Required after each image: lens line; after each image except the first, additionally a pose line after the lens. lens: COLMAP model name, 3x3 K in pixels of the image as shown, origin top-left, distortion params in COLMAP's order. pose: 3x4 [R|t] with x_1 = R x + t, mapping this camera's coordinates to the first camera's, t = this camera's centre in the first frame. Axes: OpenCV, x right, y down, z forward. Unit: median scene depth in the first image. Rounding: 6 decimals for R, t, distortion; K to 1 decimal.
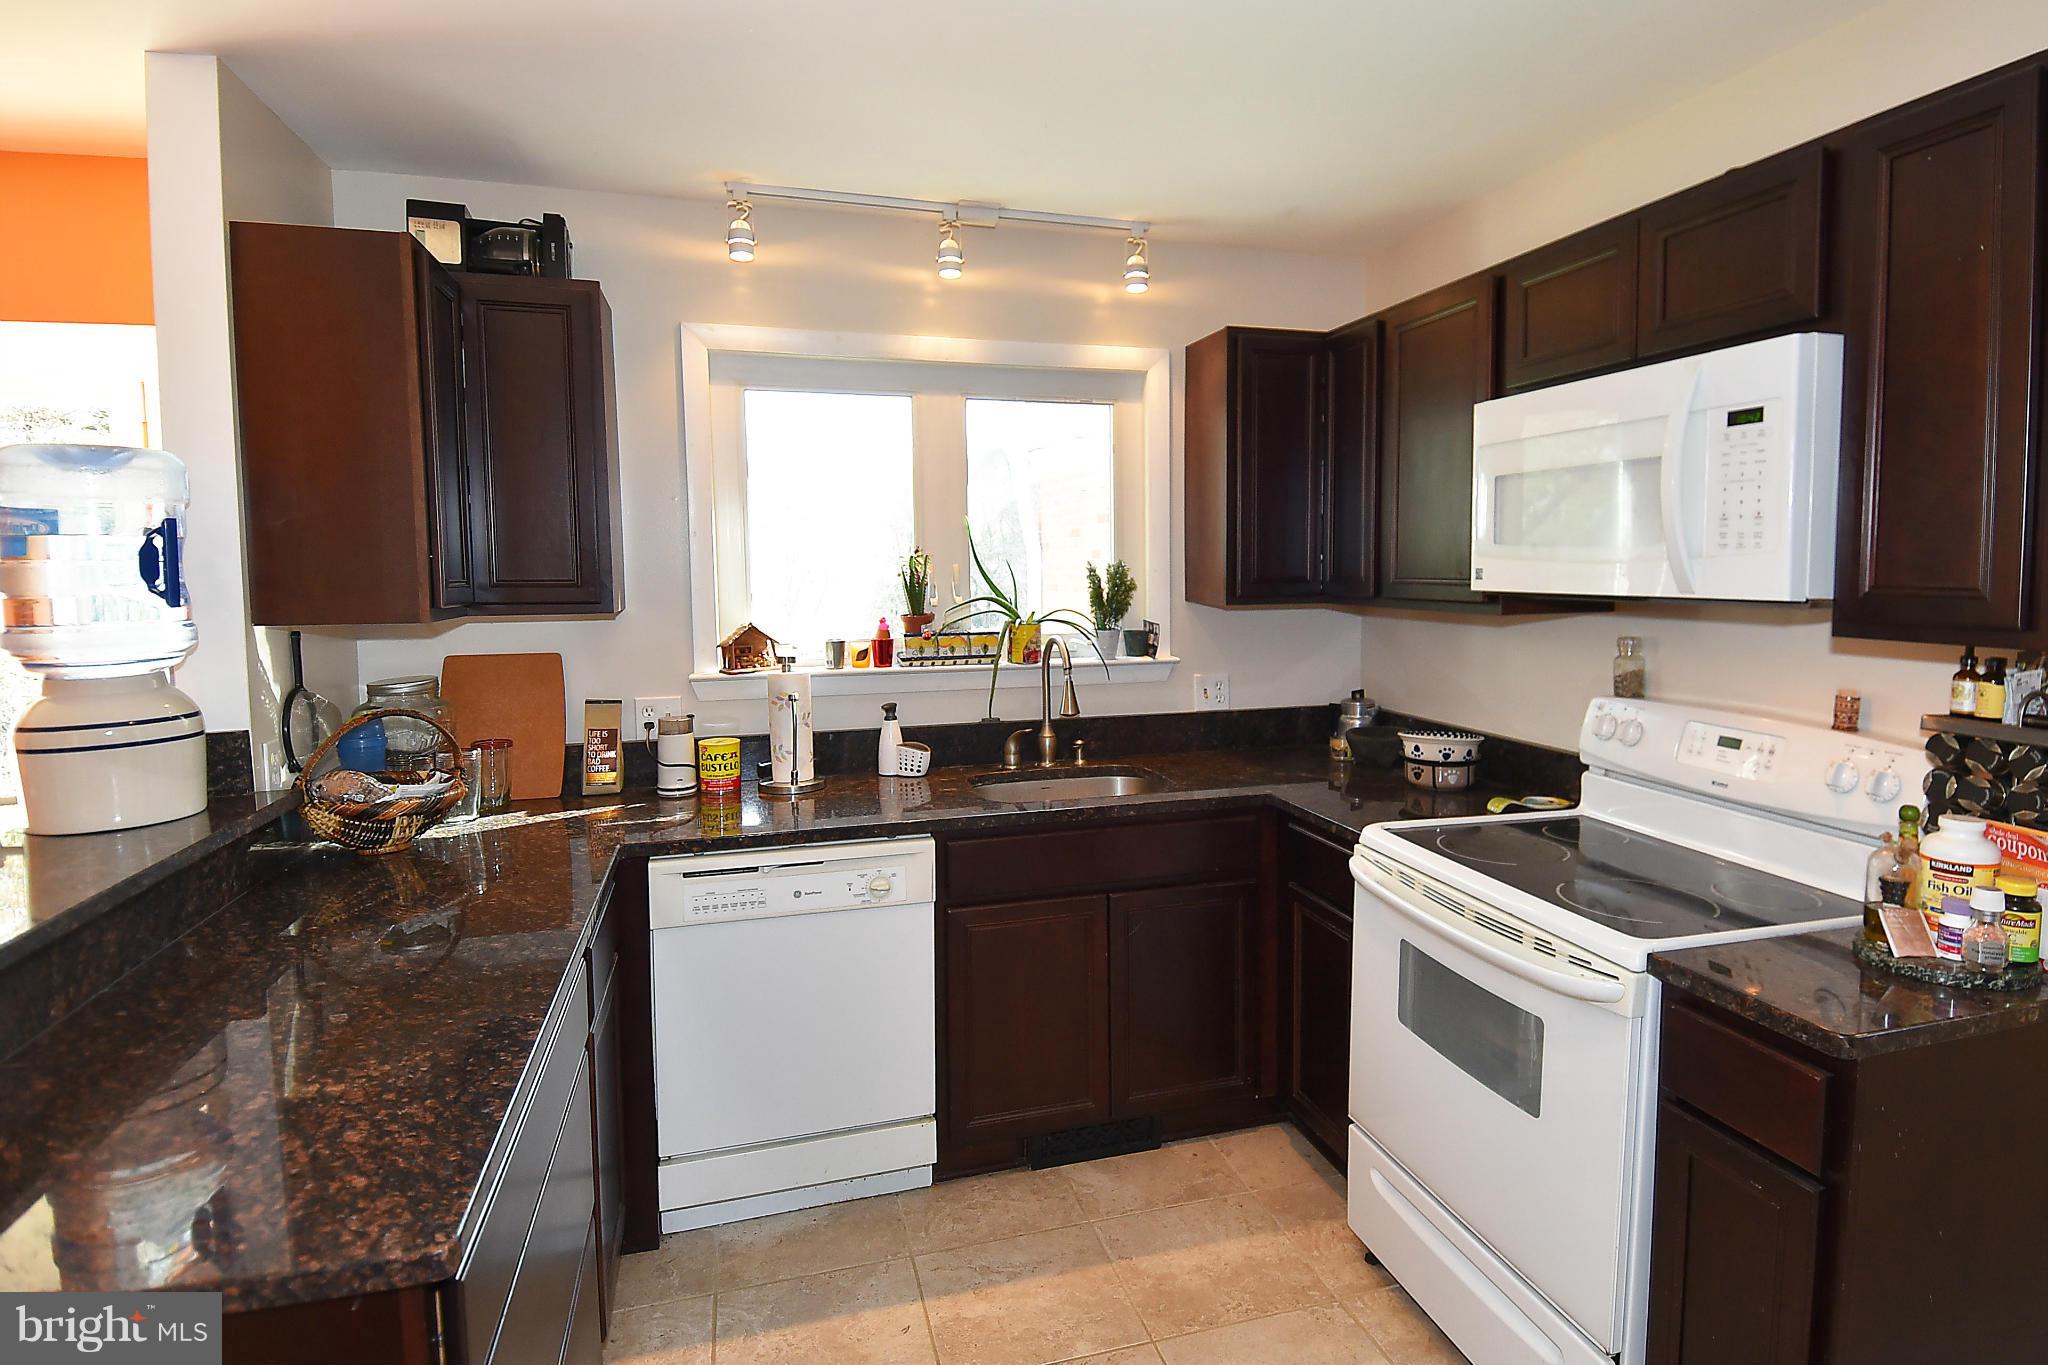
lens RADIAL K [[1105.6, 0, 1096.5], [0, 1105.6, 637.9], [0, 0, 1]] dist [0.060698, -0.064692]
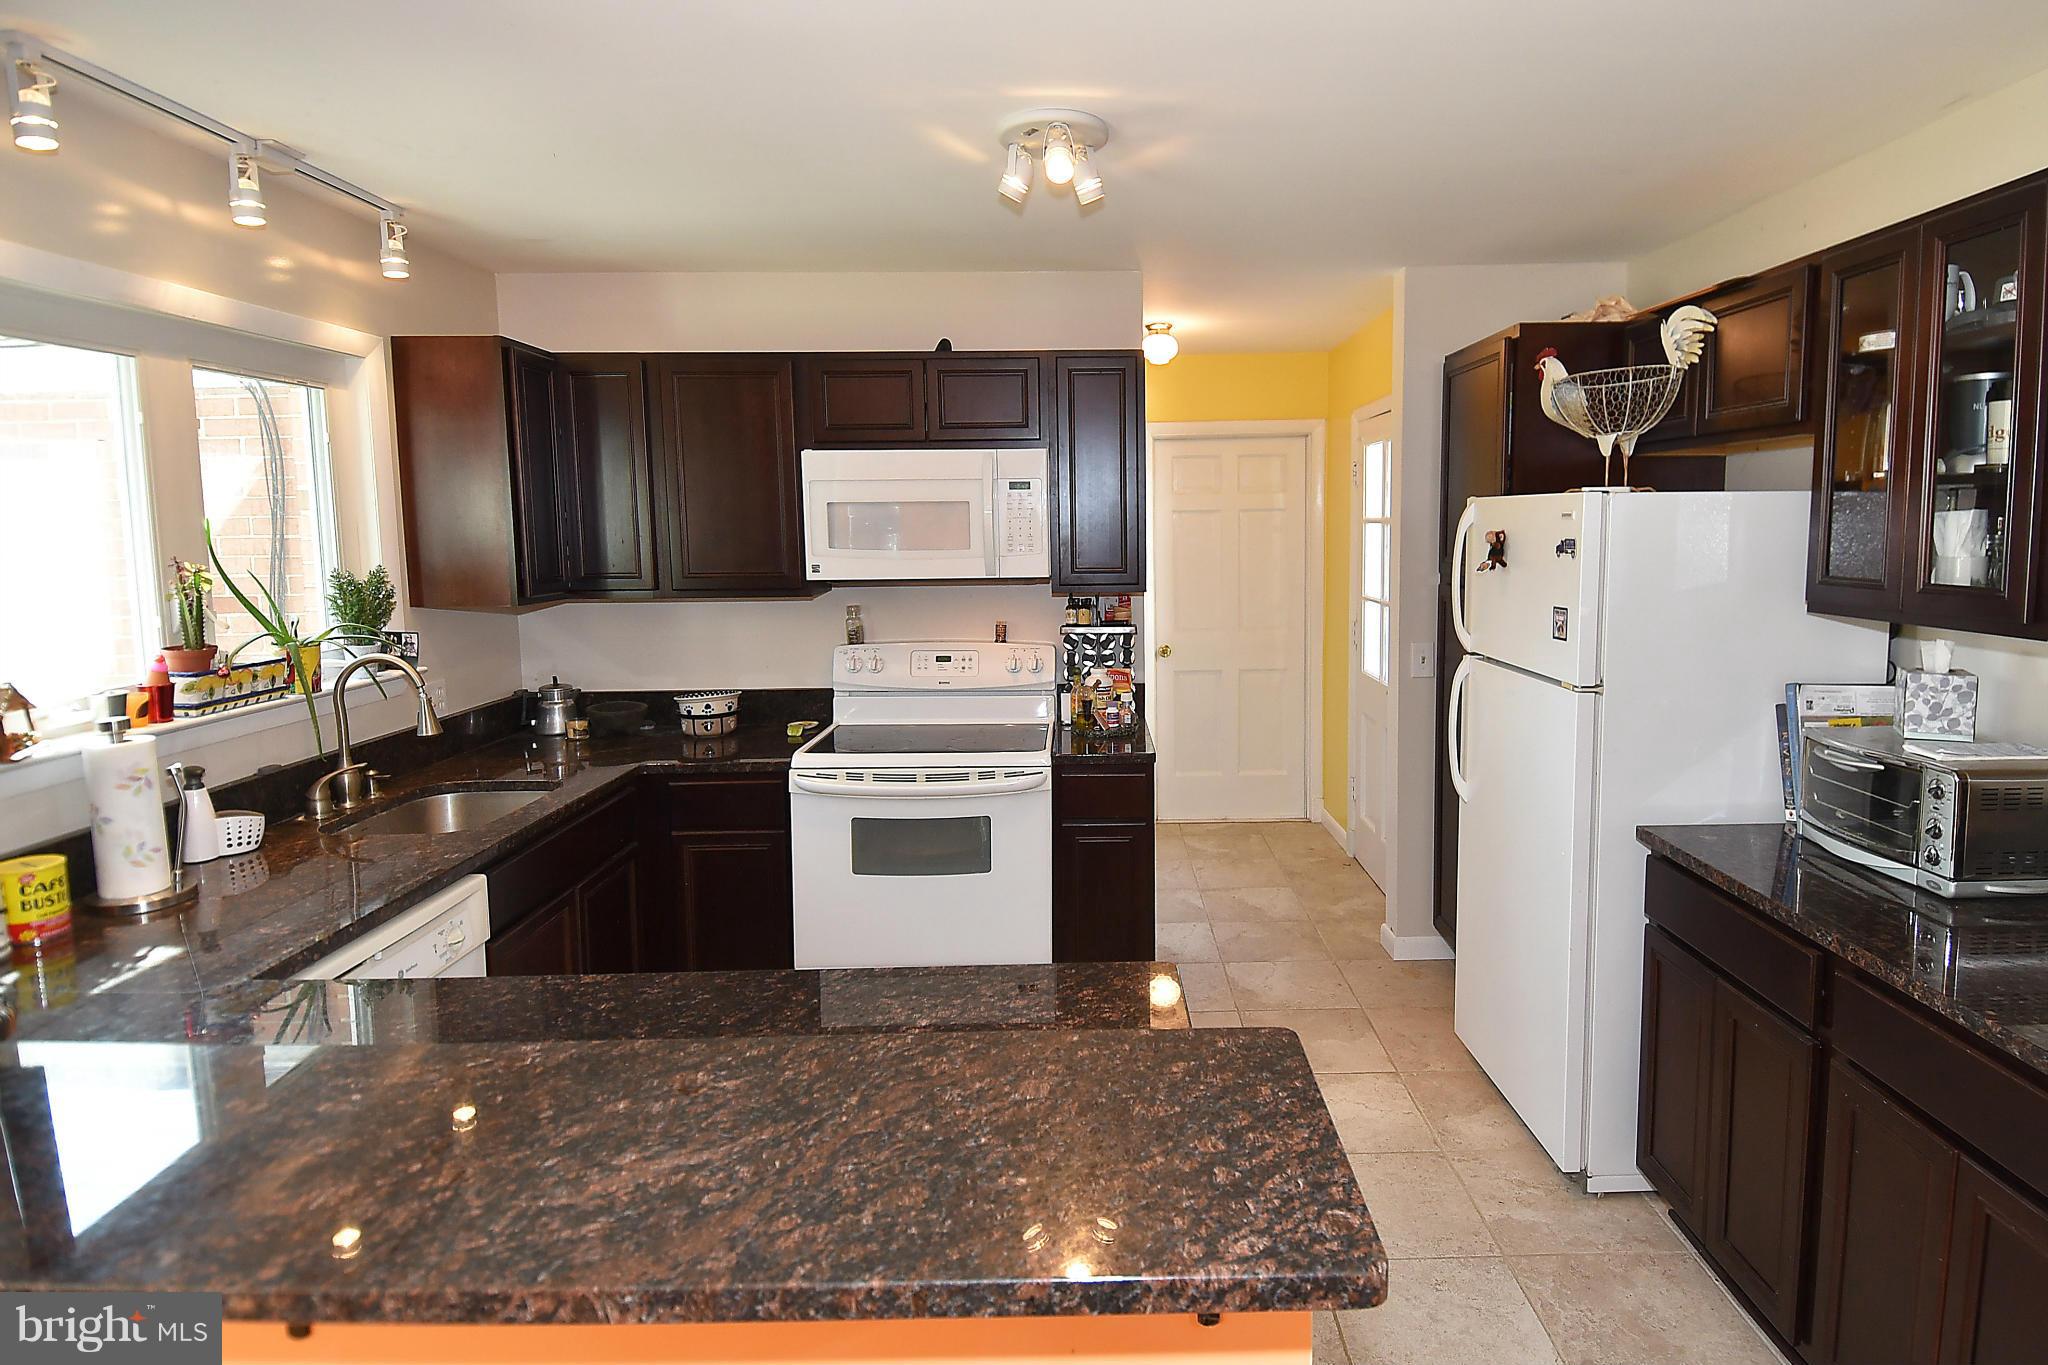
lens RADIAL K [[1105.6, 0, 1096.5], [0, 1105.6, 637.9], [0, 0, 1]] dist [0.060698, -0.064692]
pose [[0.275757, -0.096033, 0.956418, -0.813467], [0.075704, 0.994076, 0.077987, -0.045373], [-0.958241, 0.050899, 0.281394, 0.210677]]
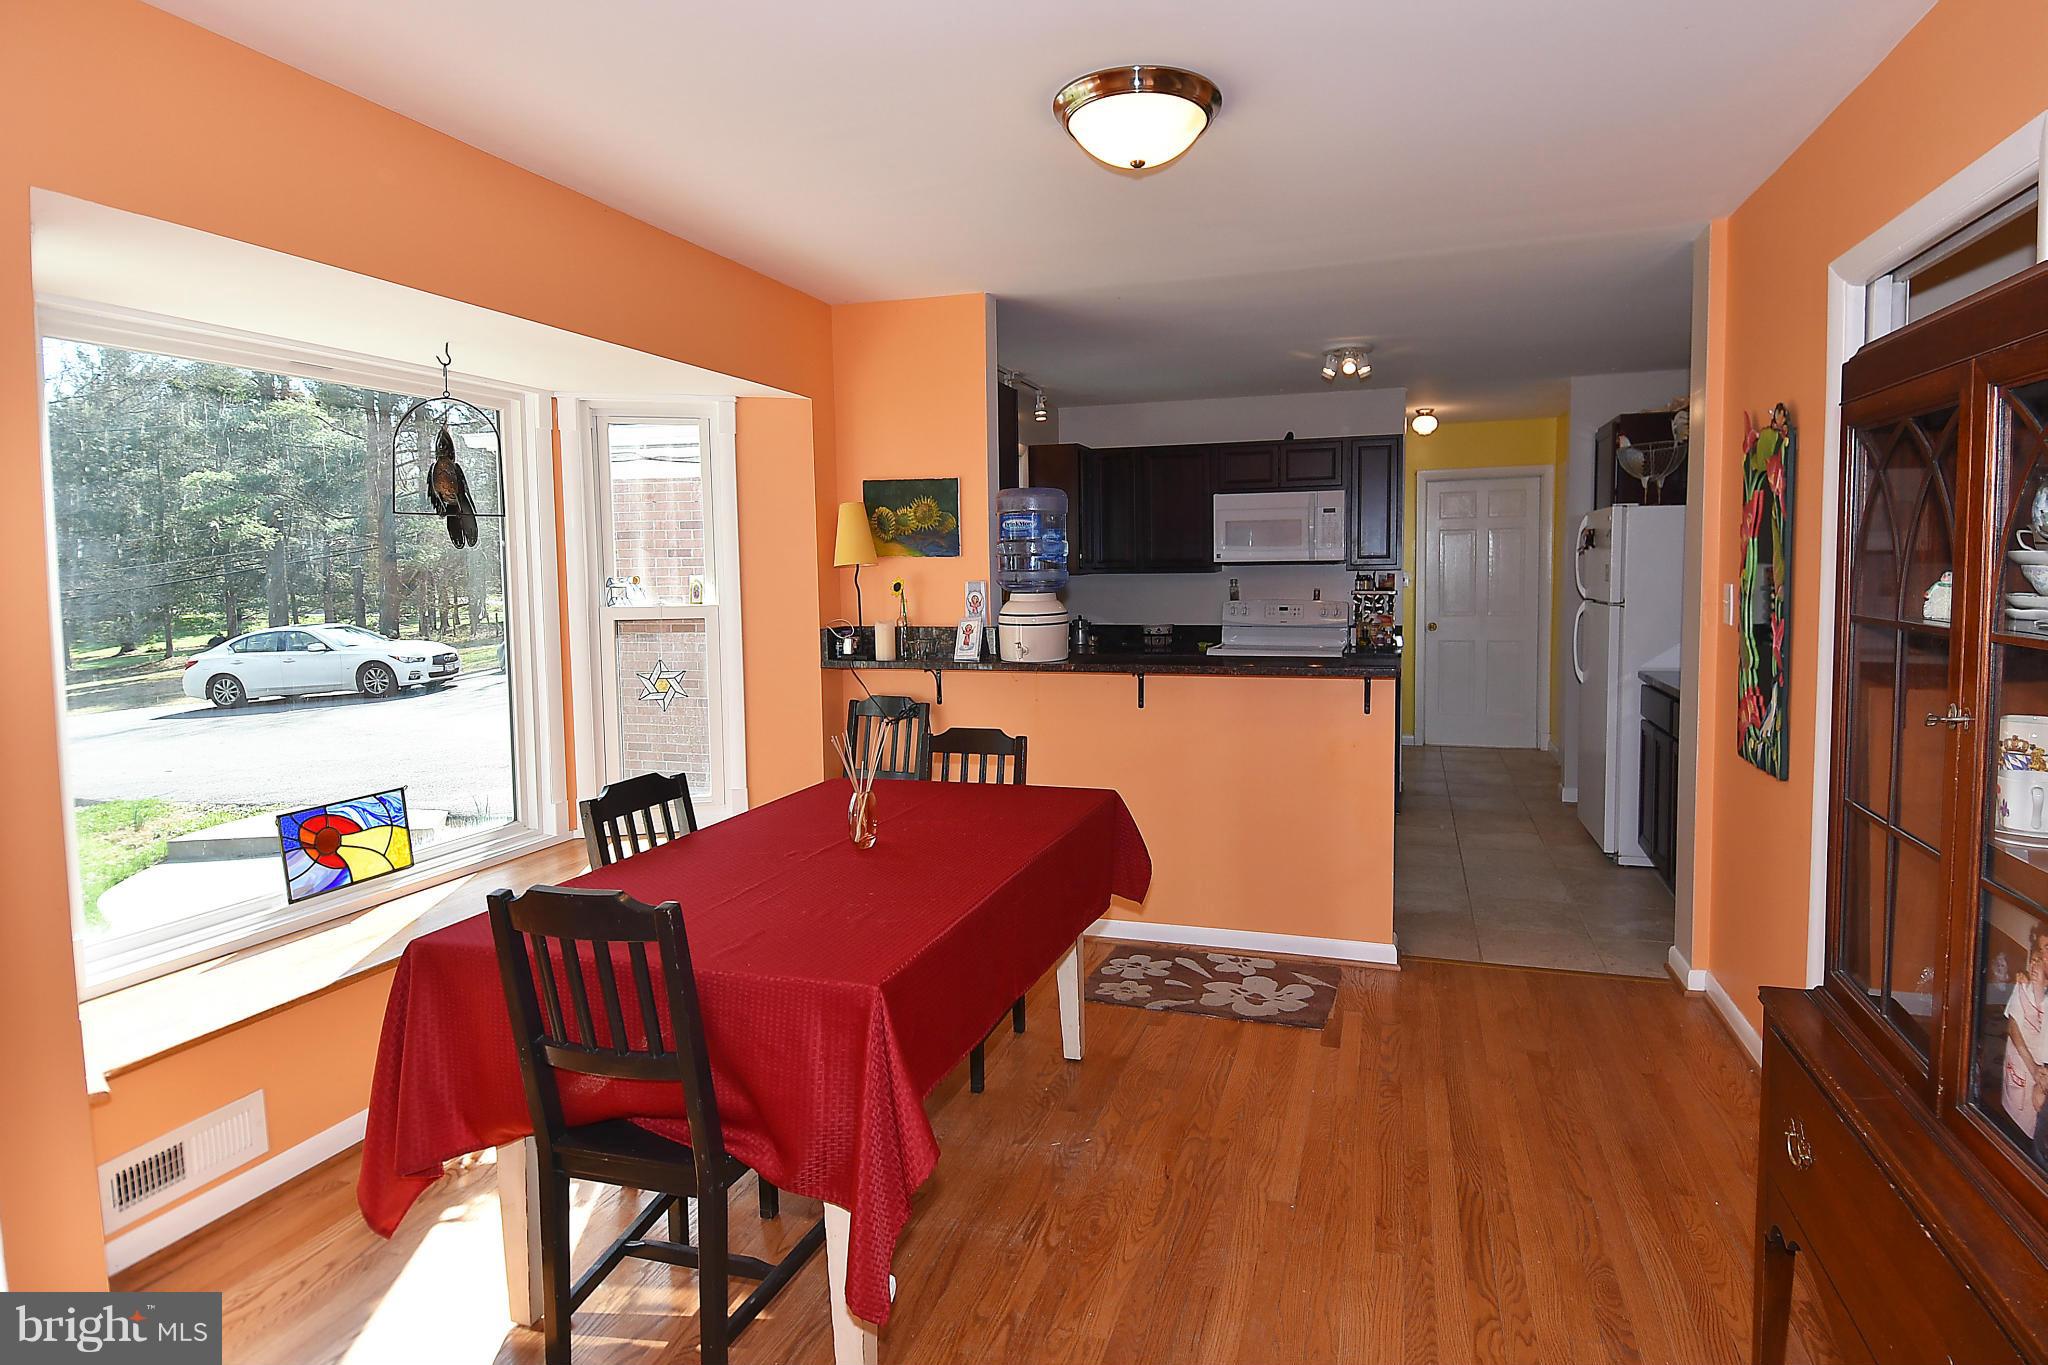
lens RADIAL K [[1074.9, 0, 1084.9], [0, 1074.9, 639.2], [0, 0, 1]] dist [0.058304, -0.065613]
pose [[0.546263, -0.056381, 0.835714, -1.785294], [0.065130, 0.997570, 0.024728, 0.051978], [-0.835078, 0.040922, 0.548607, -0.155612]]
